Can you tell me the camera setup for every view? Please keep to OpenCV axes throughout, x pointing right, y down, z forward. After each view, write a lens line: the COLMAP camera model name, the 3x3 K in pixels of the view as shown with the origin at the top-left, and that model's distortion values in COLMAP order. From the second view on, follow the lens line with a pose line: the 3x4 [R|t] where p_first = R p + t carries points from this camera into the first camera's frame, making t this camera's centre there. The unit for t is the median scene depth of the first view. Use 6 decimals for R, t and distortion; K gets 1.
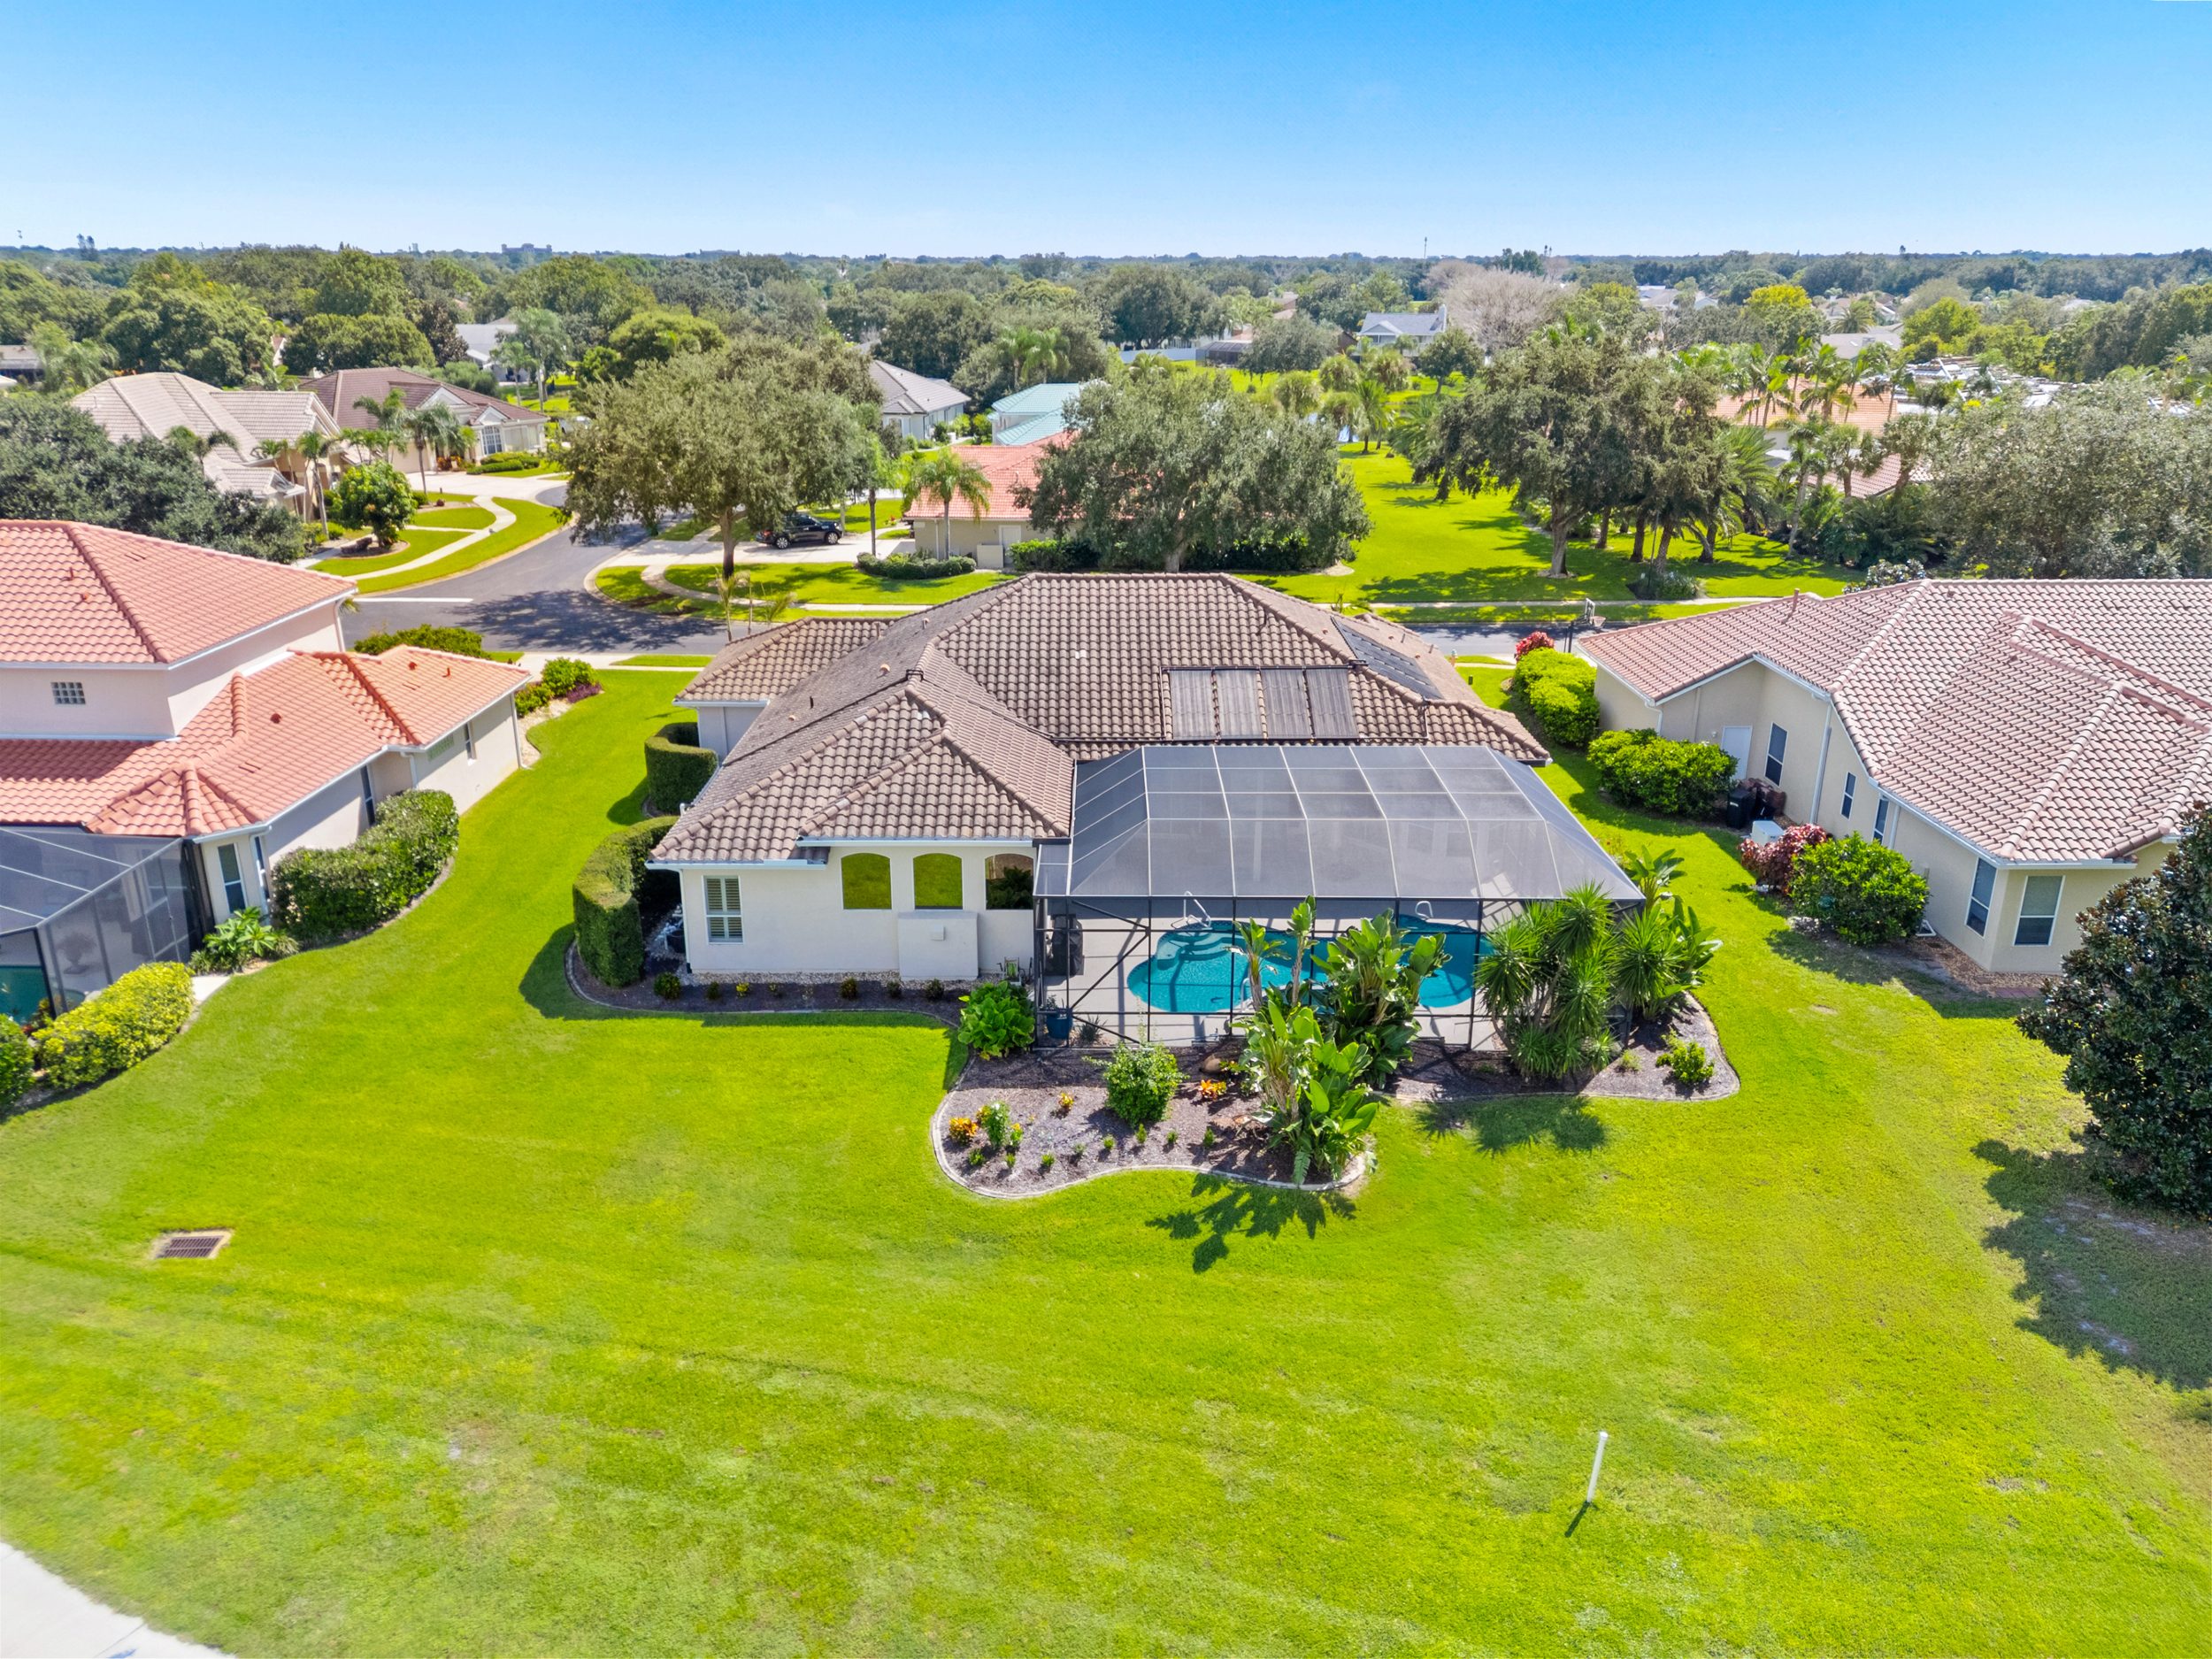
lens RADIAL K [[1635.7, 0, 1106.0], [0, 1635.7, 829.5], [0, 0, 1]] dist [0.001168, 0.000910]
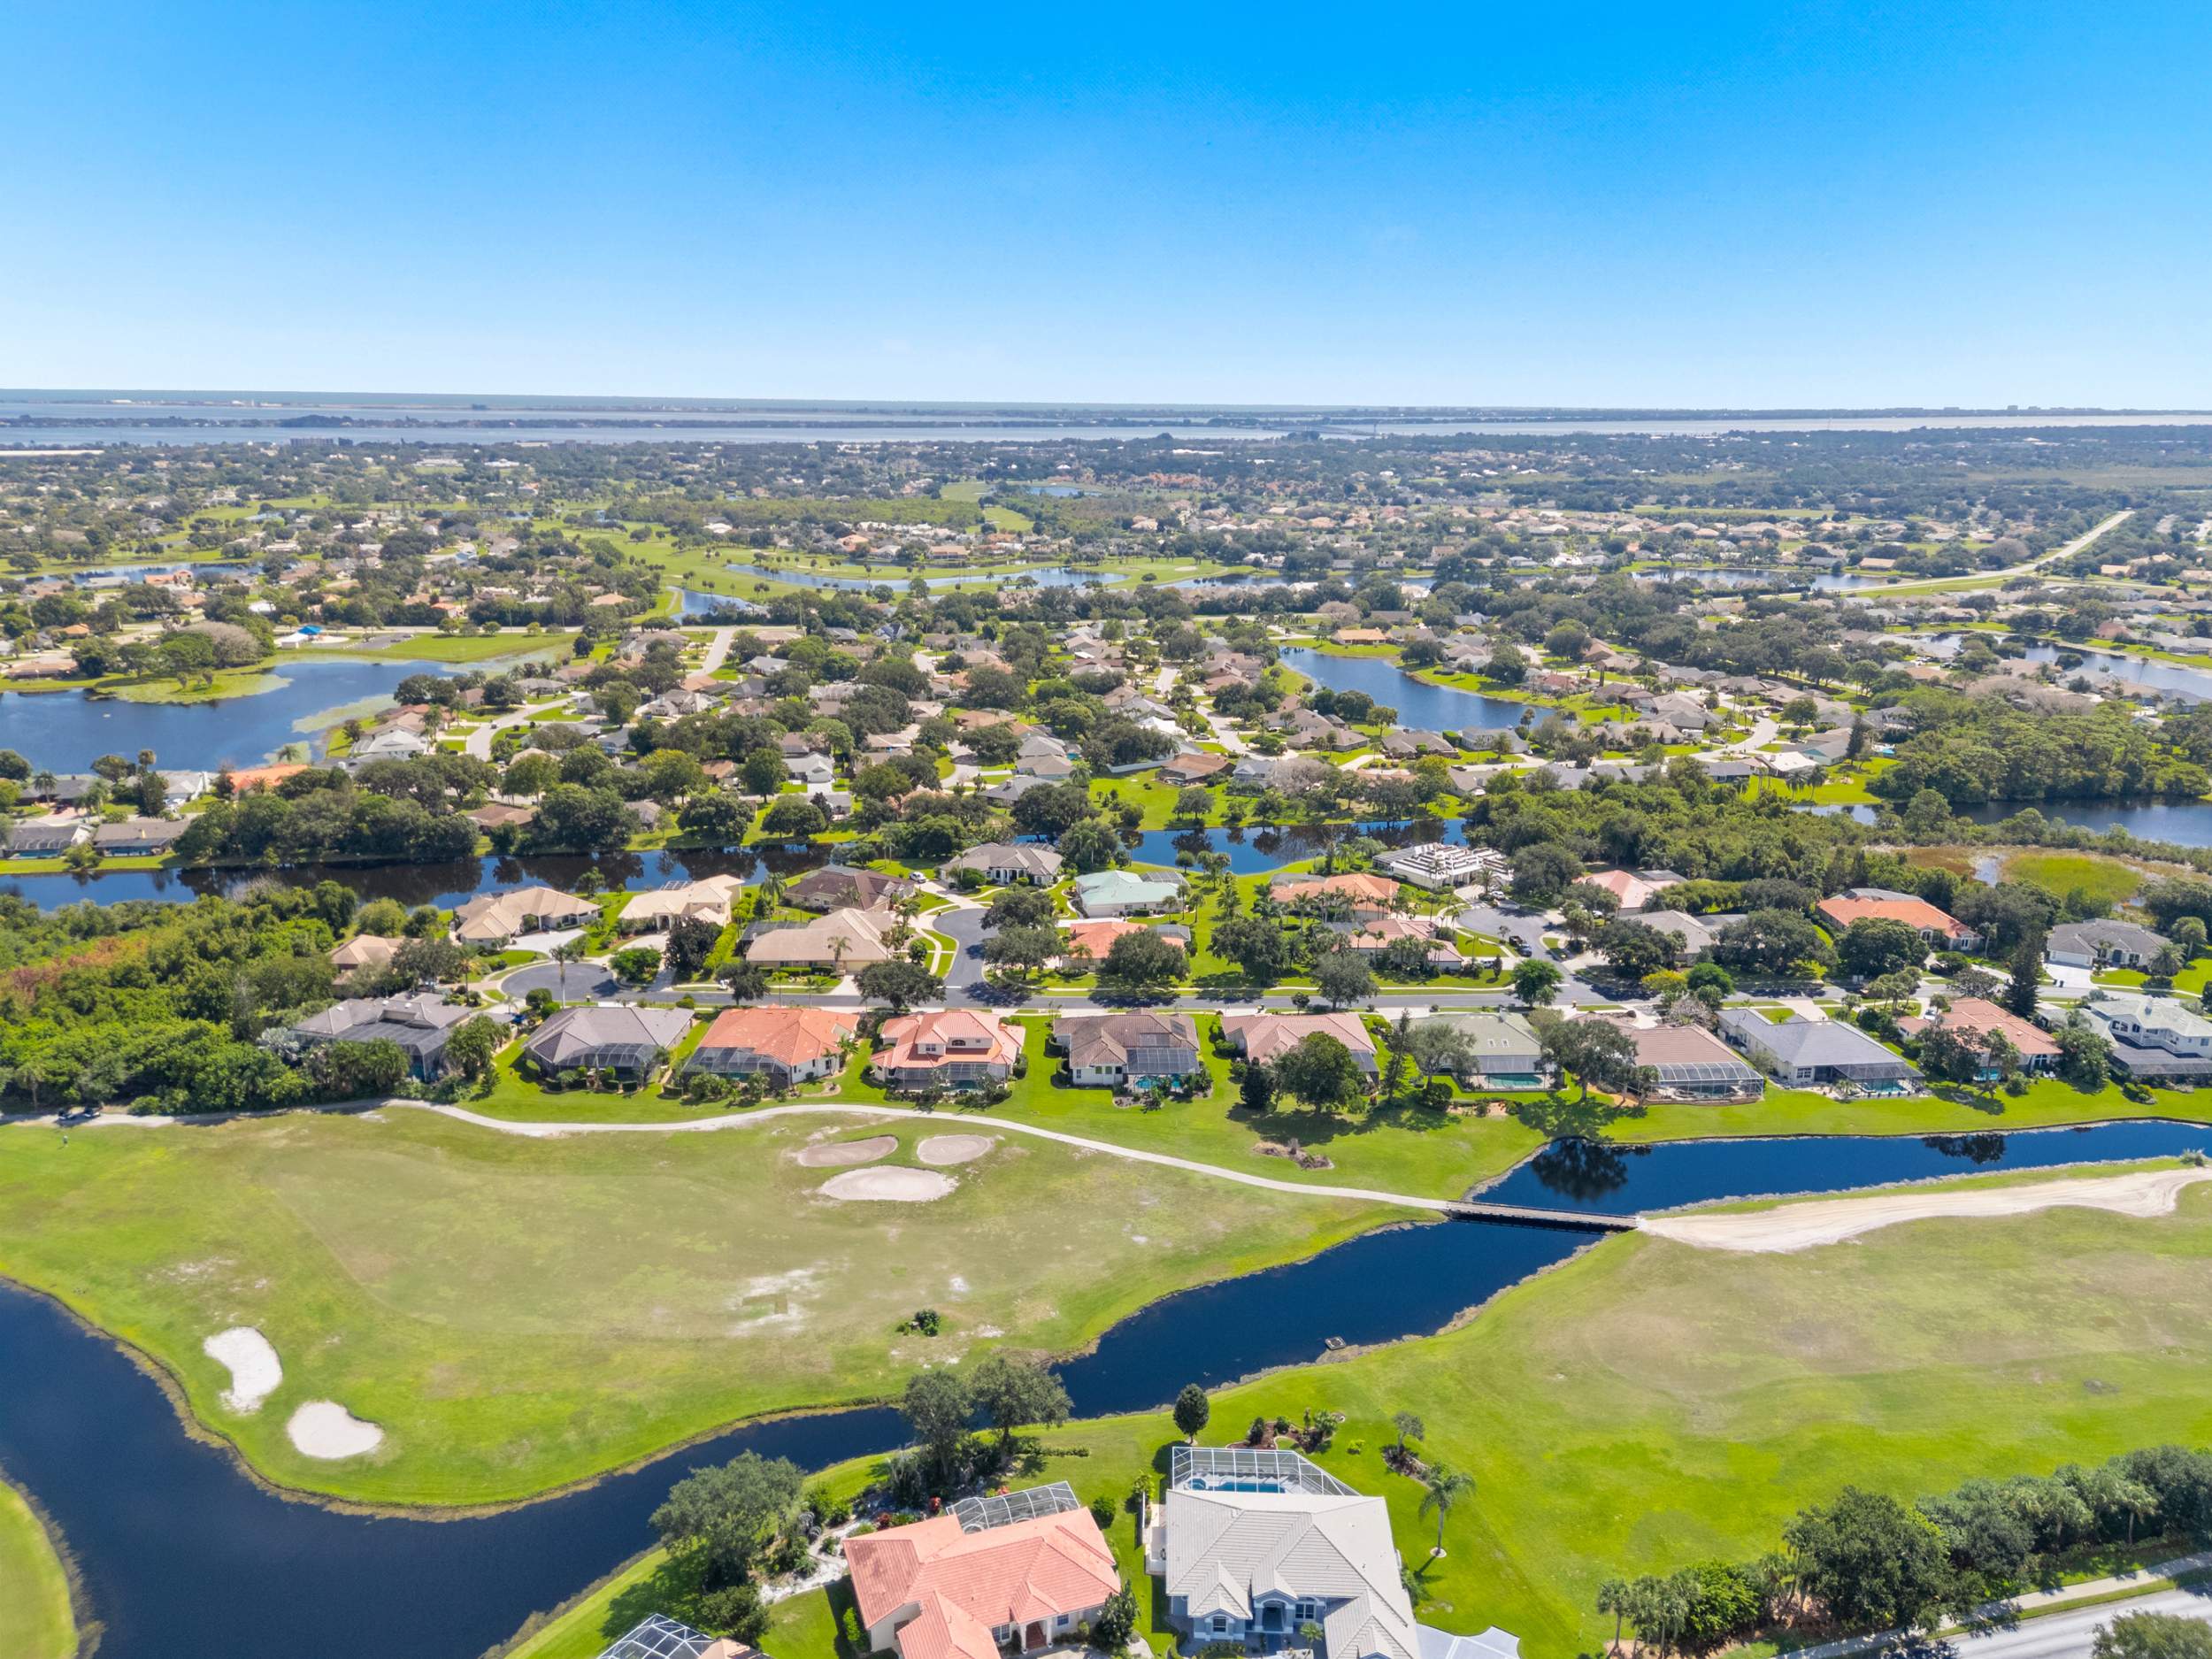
lens RADIAL K [[1682.7, 0, 1106.0], [0, 1682.7, 829.5], [0, 0, 1]] dist [0.112025, -0.157495]
pose [[0.999672, 0.002768, 0.025450, -0.311642], [-0.001152, 0.997995, -0.063288, -0.565121], [-0.025574, 0.063238, 0.997671, -6.597417]]
